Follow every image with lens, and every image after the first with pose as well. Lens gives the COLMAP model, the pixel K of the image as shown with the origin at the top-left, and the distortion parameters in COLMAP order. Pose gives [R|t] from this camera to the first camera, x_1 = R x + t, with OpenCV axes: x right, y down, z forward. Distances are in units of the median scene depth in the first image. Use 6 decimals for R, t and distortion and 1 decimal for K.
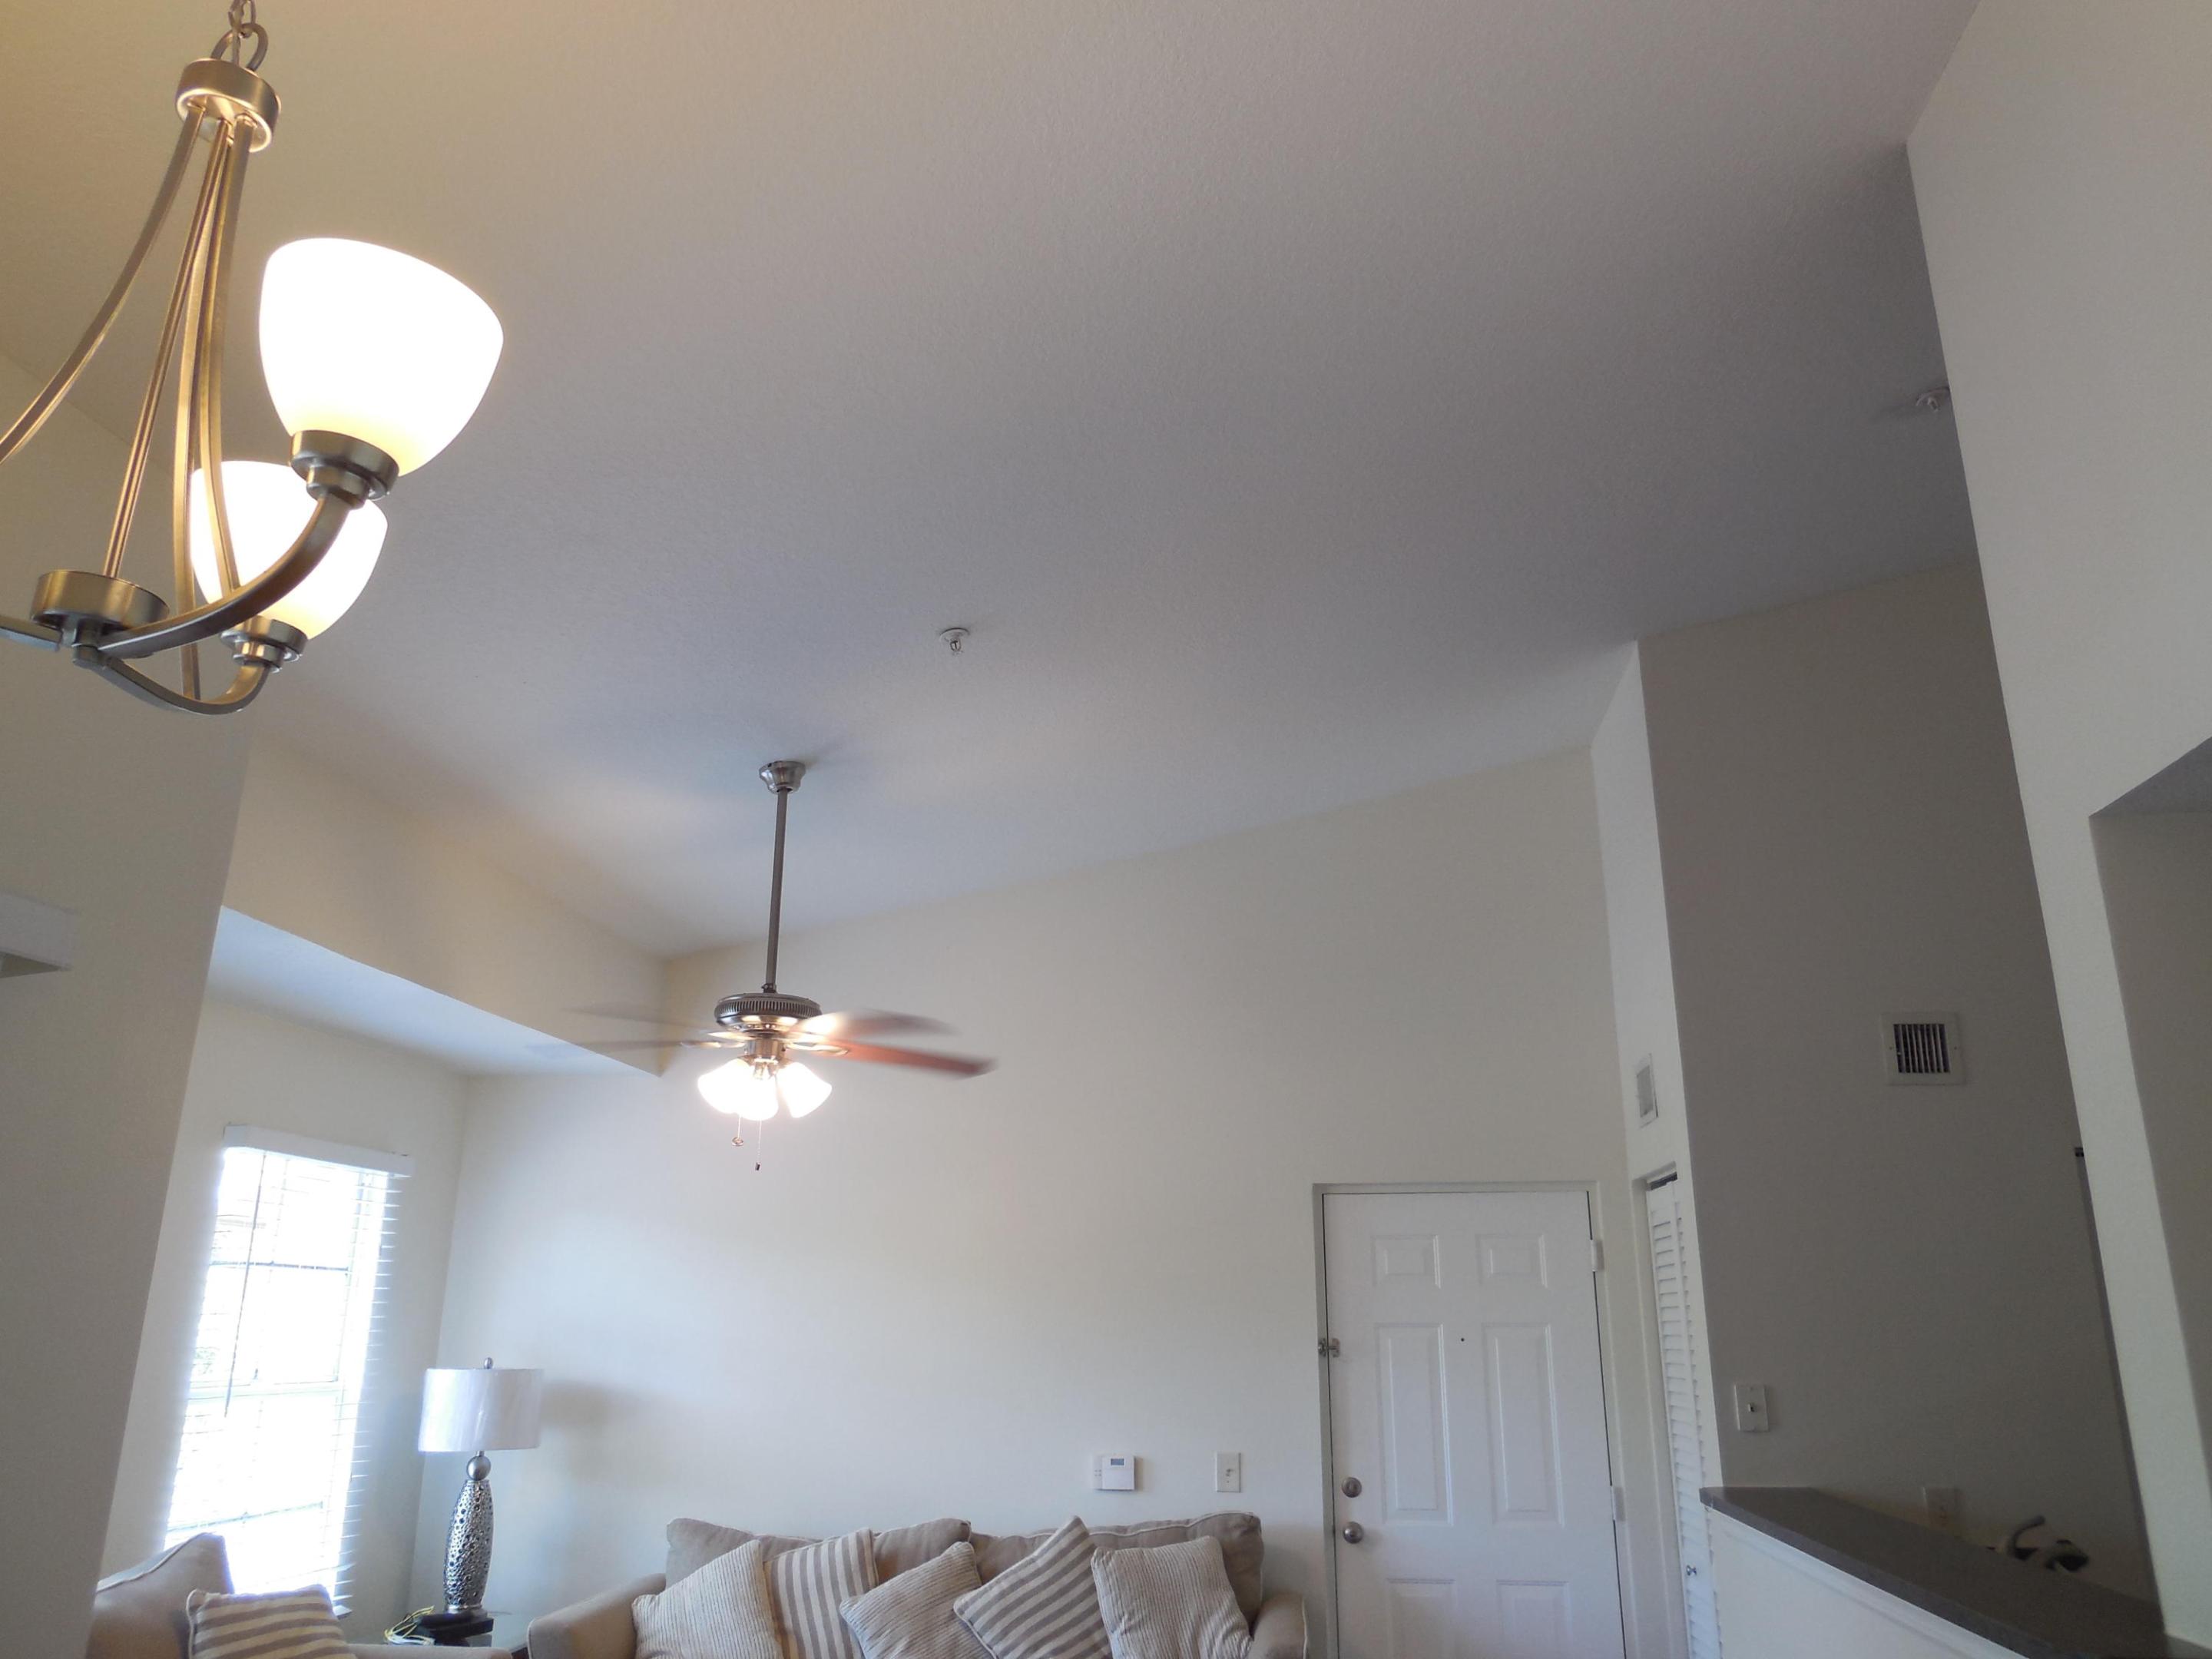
lens RADIAL K [[1648.9, 0, 1143.1], [0, 1648.9, 825.4], [0, 0, 1]] dist [-0.043105, 0.068298]
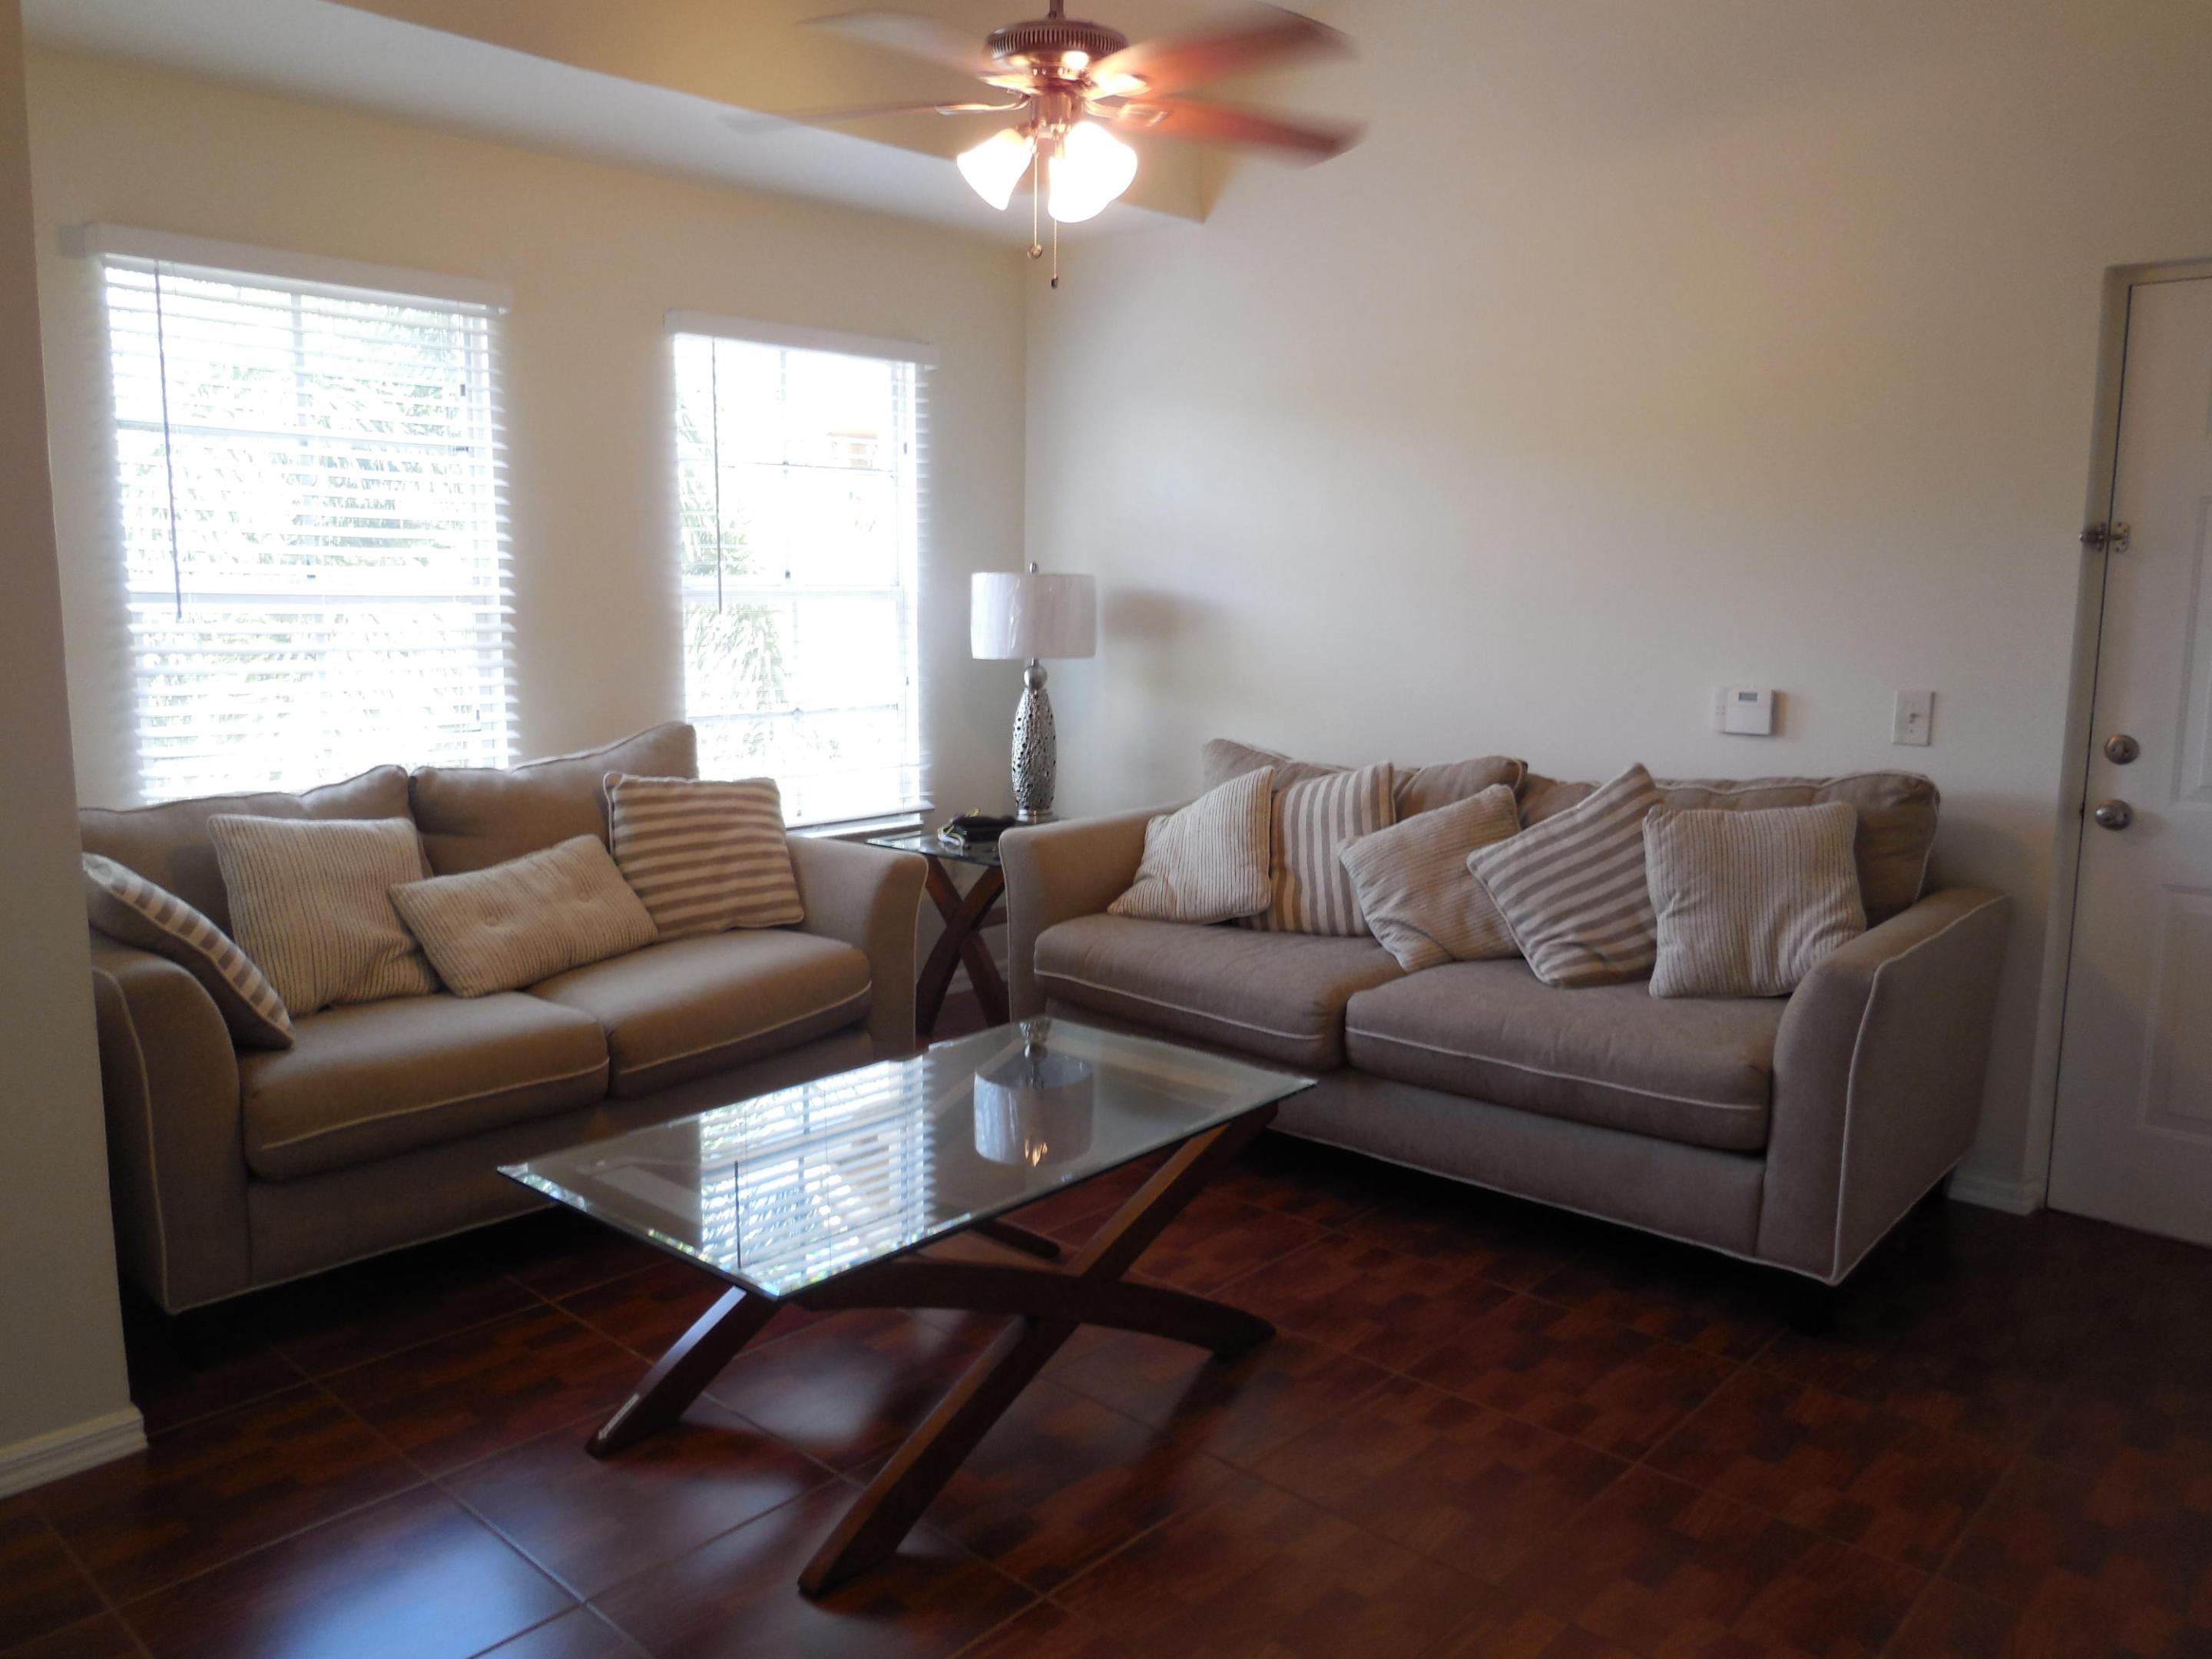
lens RADIAL K [[1648.9, 0, 1143.1], [0, 1648.9, 825.4], [0, 0, 1]] dist [-0.043105, 0.068298]
pose [[0.819953, 0.083911, -0.566248, 0.191592], [0.169061, 0.909574, 0.379596, 0.132987], [0.546897, -0.406981, 0.731622, 0.335341]]
